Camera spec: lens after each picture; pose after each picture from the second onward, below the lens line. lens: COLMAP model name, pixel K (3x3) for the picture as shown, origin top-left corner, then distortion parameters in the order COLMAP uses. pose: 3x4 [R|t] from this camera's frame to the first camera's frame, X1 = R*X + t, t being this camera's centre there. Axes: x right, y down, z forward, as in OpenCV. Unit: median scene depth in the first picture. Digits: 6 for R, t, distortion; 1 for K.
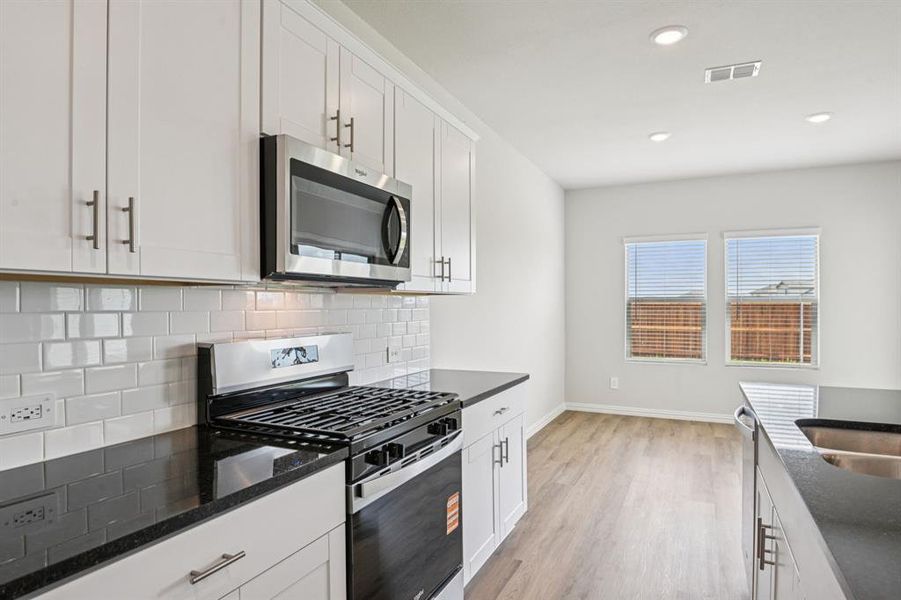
lens RADIAL K [[521.0, 0, 453.2], [0, 521.0, 302.3], [0, 0, 1]] dist [-0.005138, -0.000898]
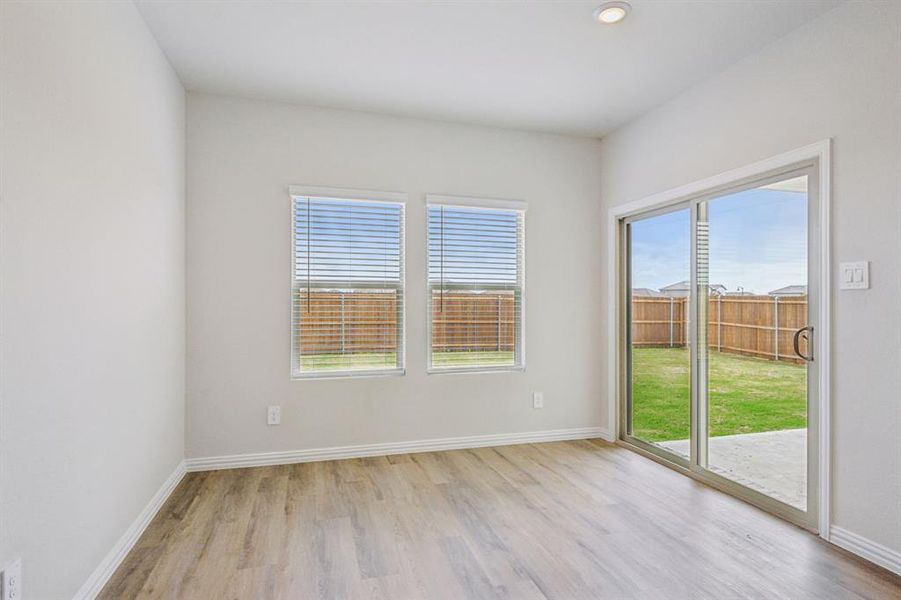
lens RADIAL K [[482.8, 0, 457.6], [0, 482.8, 306.8], [0, 0, 1]] dist [-0.003418, -0.004366]
pose [[0.739845, -0.002803, 0.672772, 0.093897], [-0.009017, 0.999860, 0.014082, 0.015860], [-0.672717, -0.016485, 0.739716, 0.482838]]
